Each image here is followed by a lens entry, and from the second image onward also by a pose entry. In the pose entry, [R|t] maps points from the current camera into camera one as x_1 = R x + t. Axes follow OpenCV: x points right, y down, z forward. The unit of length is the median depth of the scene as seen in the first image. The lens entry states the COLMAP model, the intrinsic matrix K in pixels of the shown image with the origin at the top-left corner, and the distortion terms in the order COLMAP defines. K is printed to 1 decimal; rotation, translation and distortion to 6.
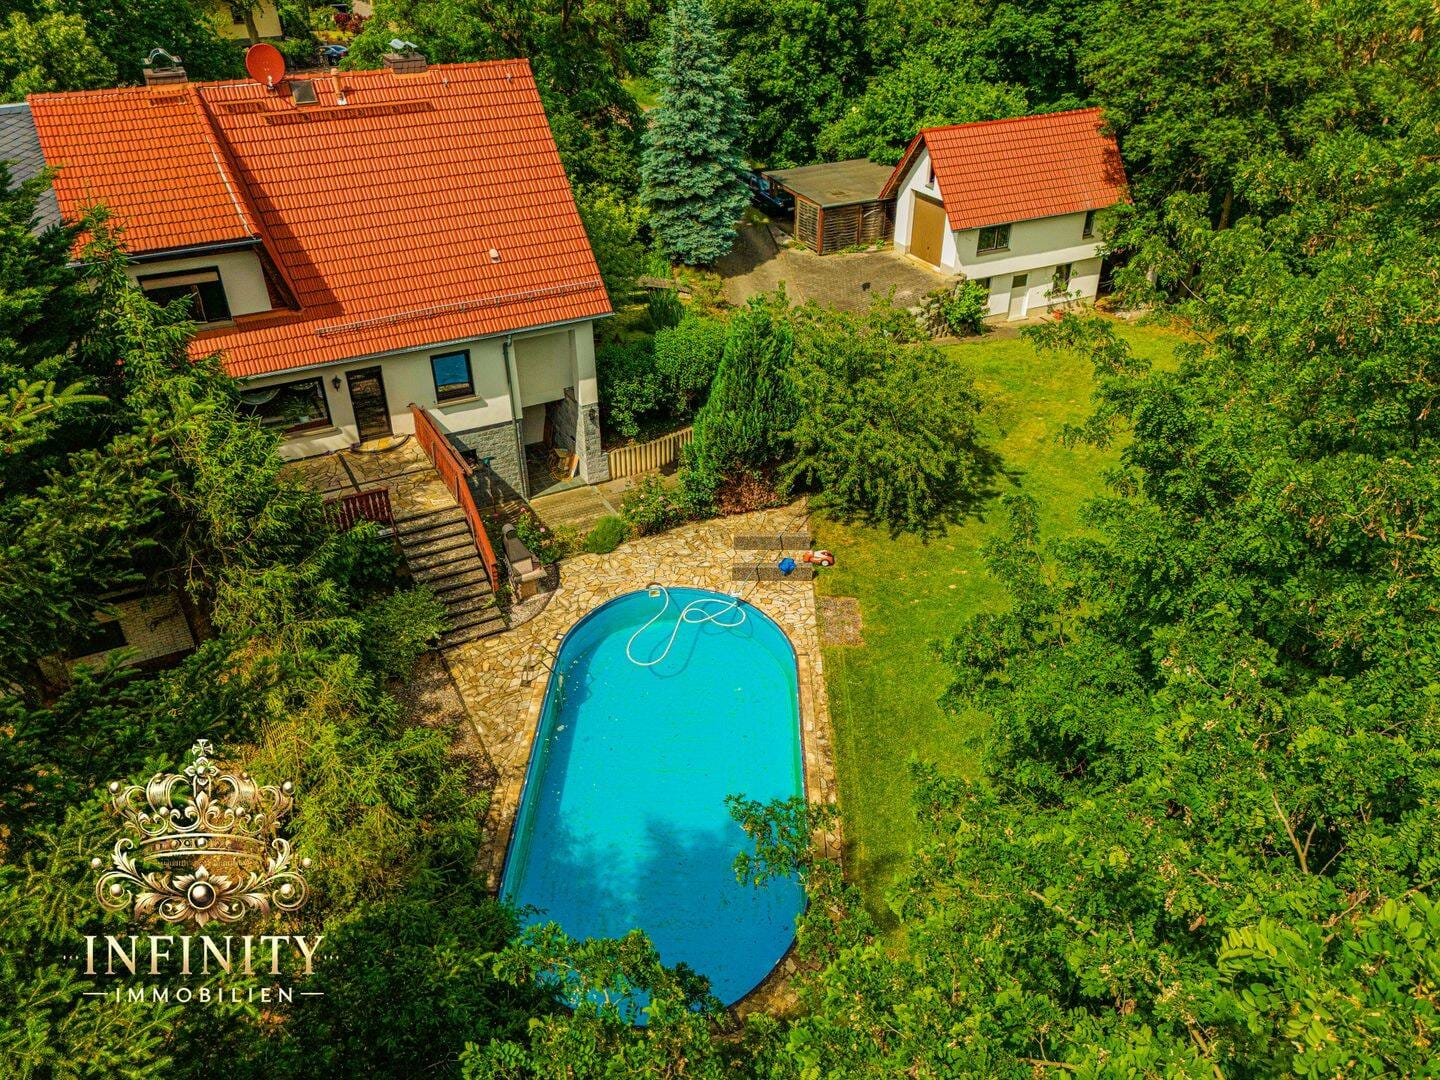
lens RADIAL K [[1108.6, 0, 720.0], [0, 1108.6, 540.0], [0, 0, 1]] dist [-0.072030, 0.071985]
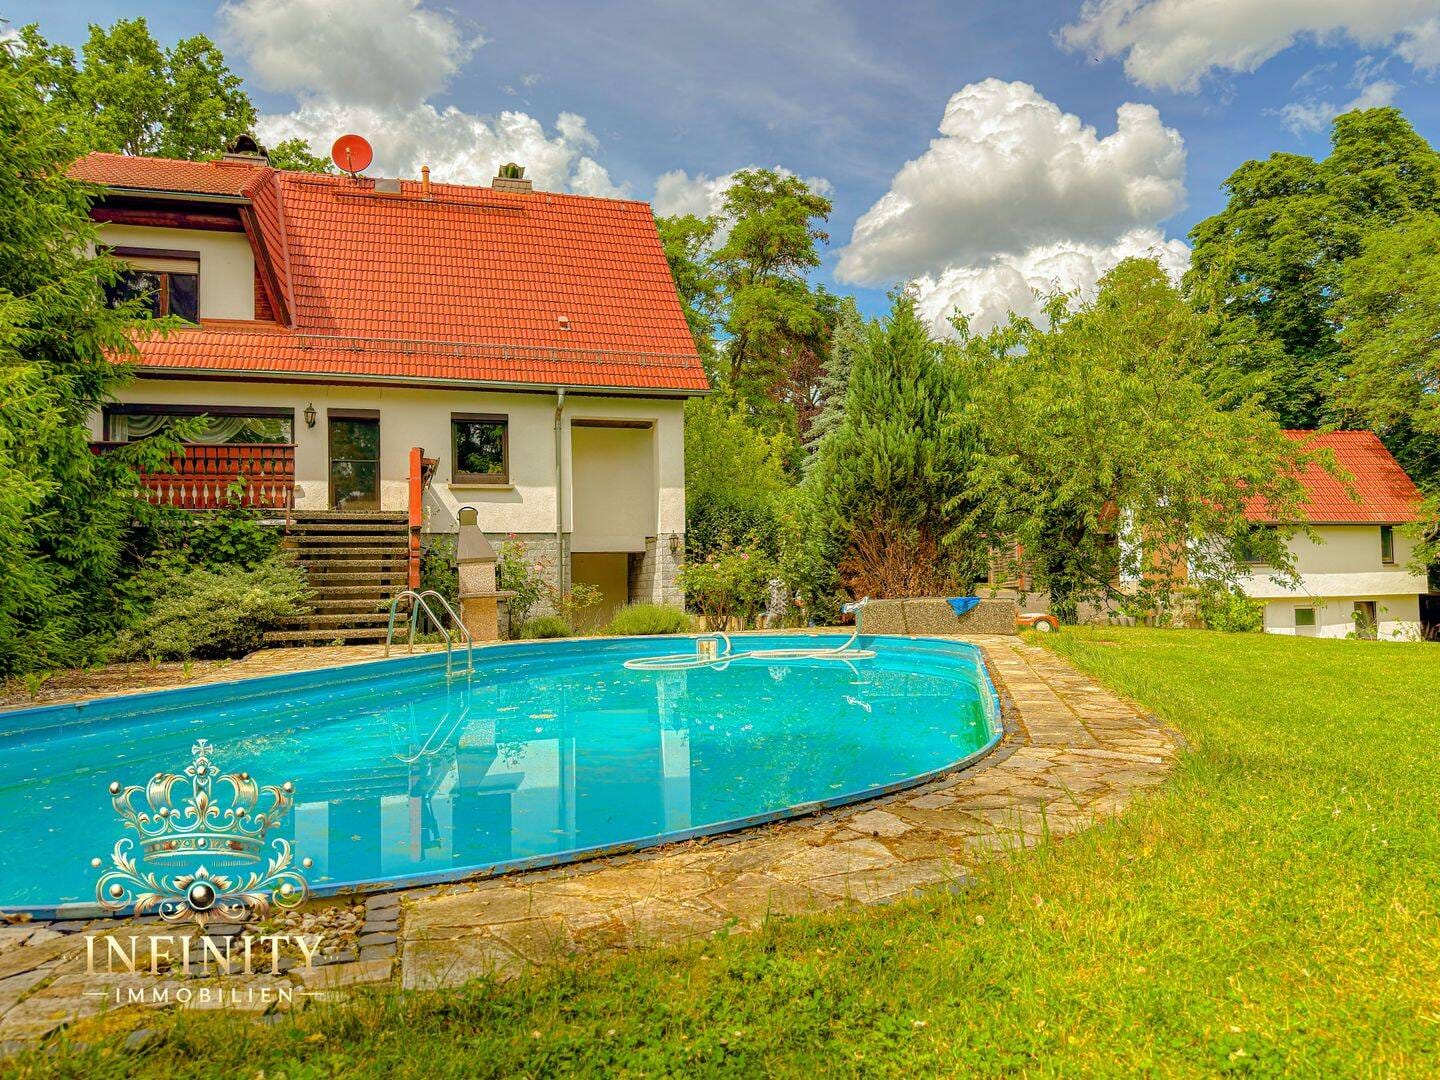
lens RADIAL K [[1108.6, 0, 720.0], [0, 1108.6, 540.0], [0, 0, 1]] dist [-0.072030, 0.071985]
pose [[0.979362, -0.033492, -0.199318, 0.051777], [-0.088571, 0.815319, -0.572198, 0.295476], [0.181672, 0.578043, 0.795526, 0.493703]]
